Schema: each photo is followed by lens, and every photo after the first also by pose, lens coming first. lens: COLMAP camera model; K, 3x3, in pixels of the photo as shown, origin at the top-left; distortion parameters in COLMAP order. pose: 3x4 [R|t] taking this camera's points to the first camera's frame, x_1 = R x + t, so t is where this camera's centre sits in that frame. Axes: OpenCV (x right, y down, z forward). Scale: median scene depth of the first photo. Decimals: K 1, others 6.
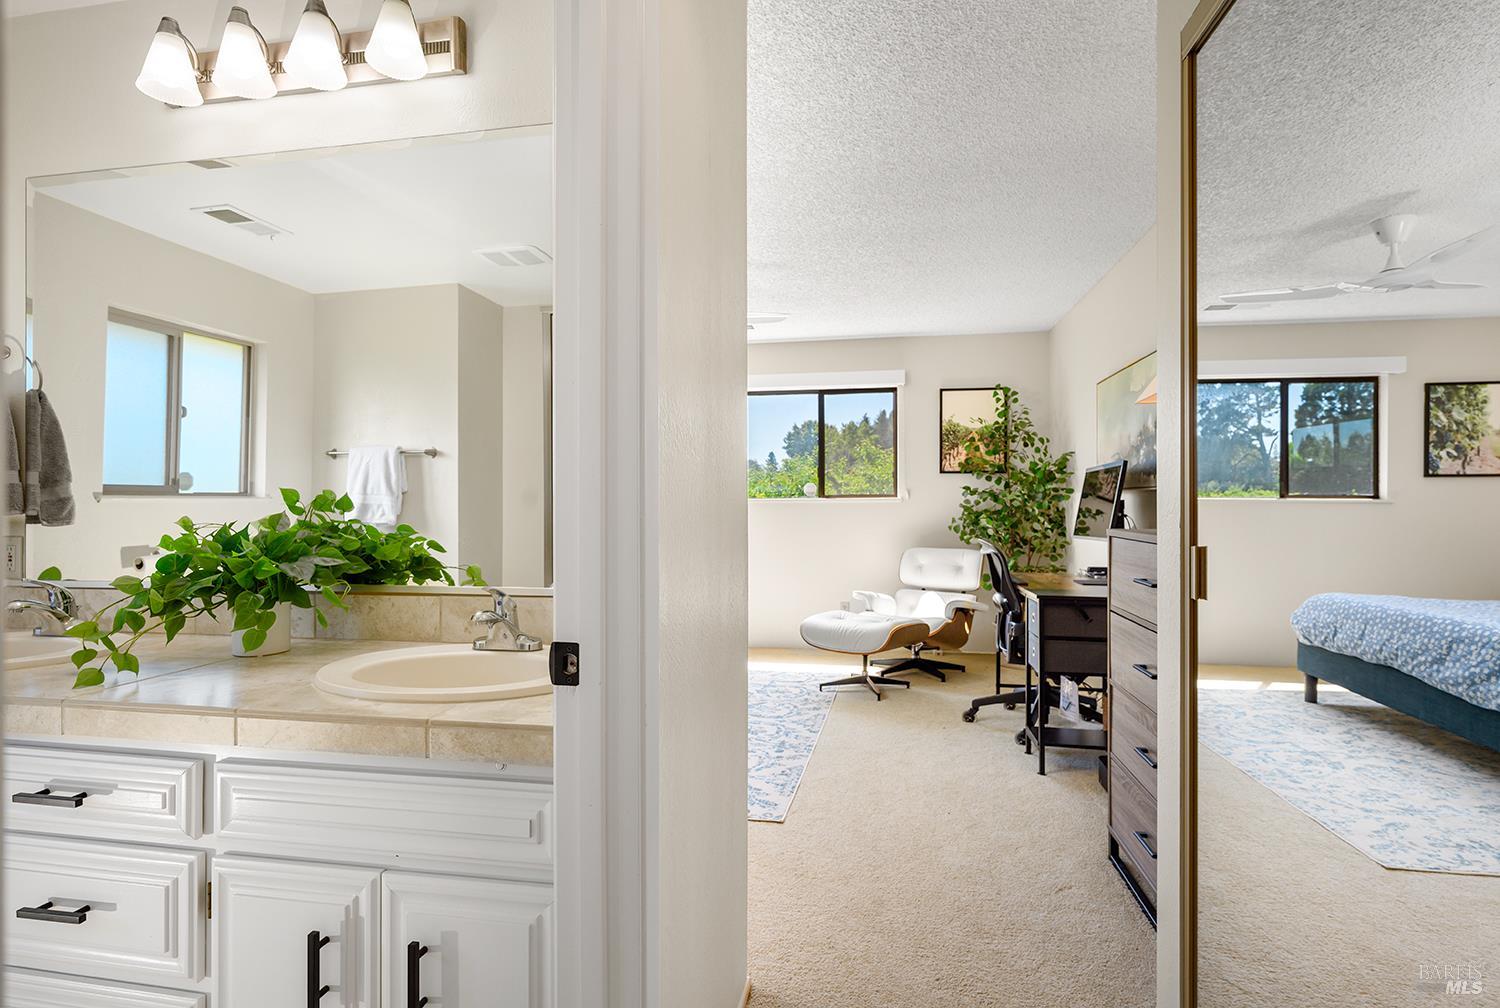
lens RADIAL K [[746.8, 0, 750.0], [0, 746.8, 504.0], [0, 0, 1]] dist [0.001886, 0.000045]
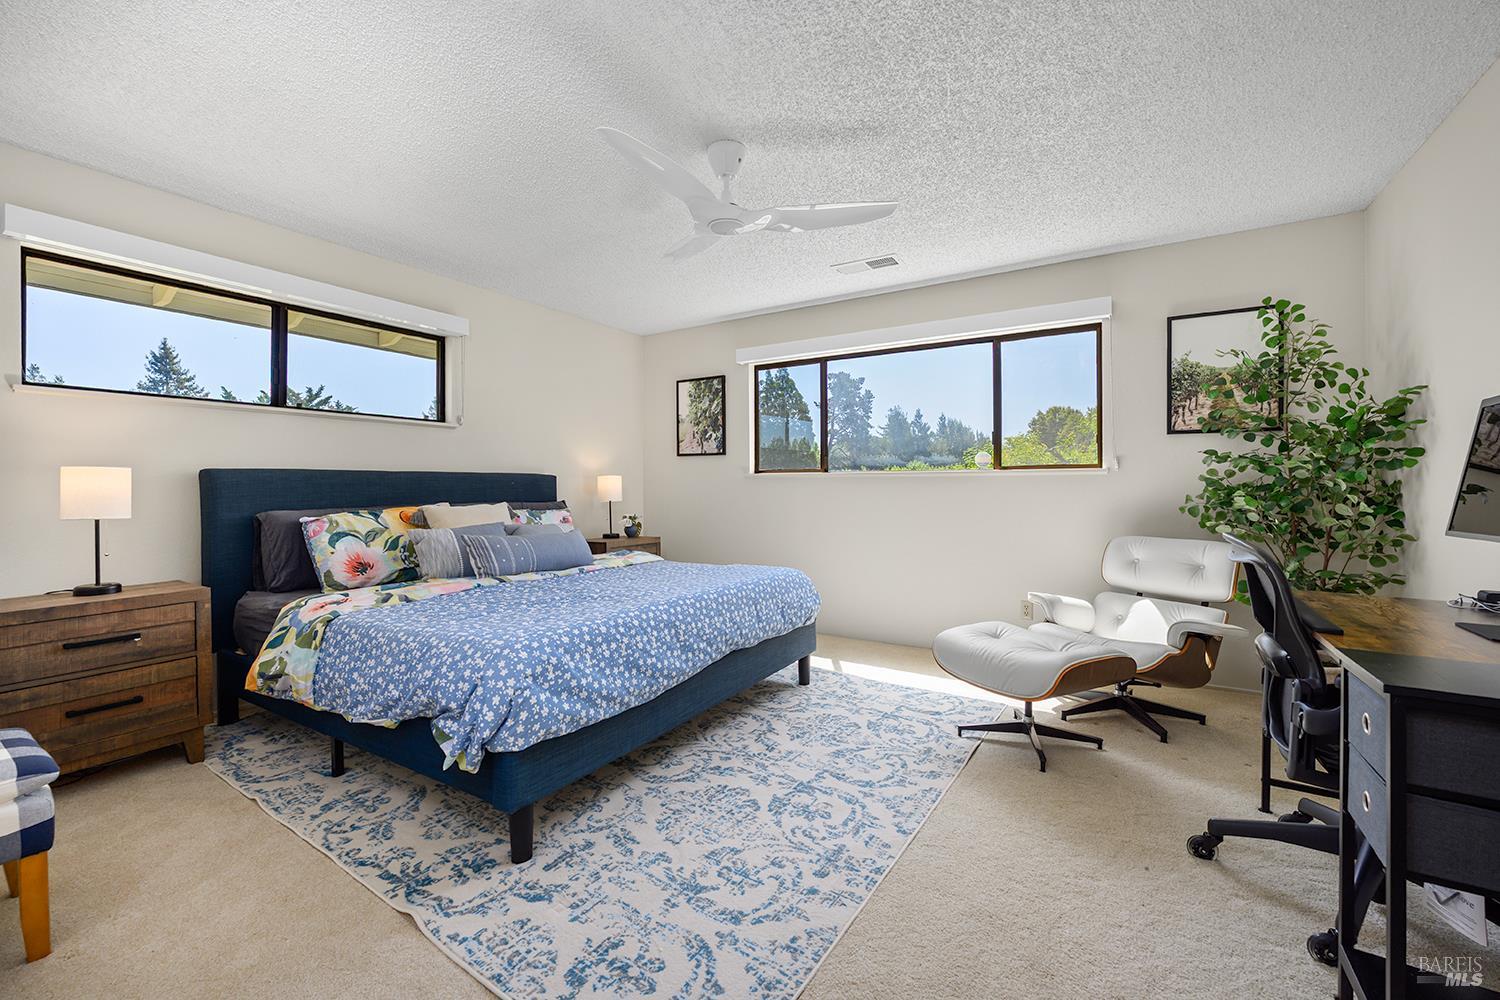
lens RADIAL K [[604.4, 0, 752.5], [0, 604.4, 483.0], [0, 0, 1]] dist [-0.004639, -0.000306]
pose [[0.926299, 0.000561, -0.376788, 0.110768], [-0.000065, 0.999999, 0.001328, 0.006430], [0.376788, -0.001206, 0.926299, 0.333682]]
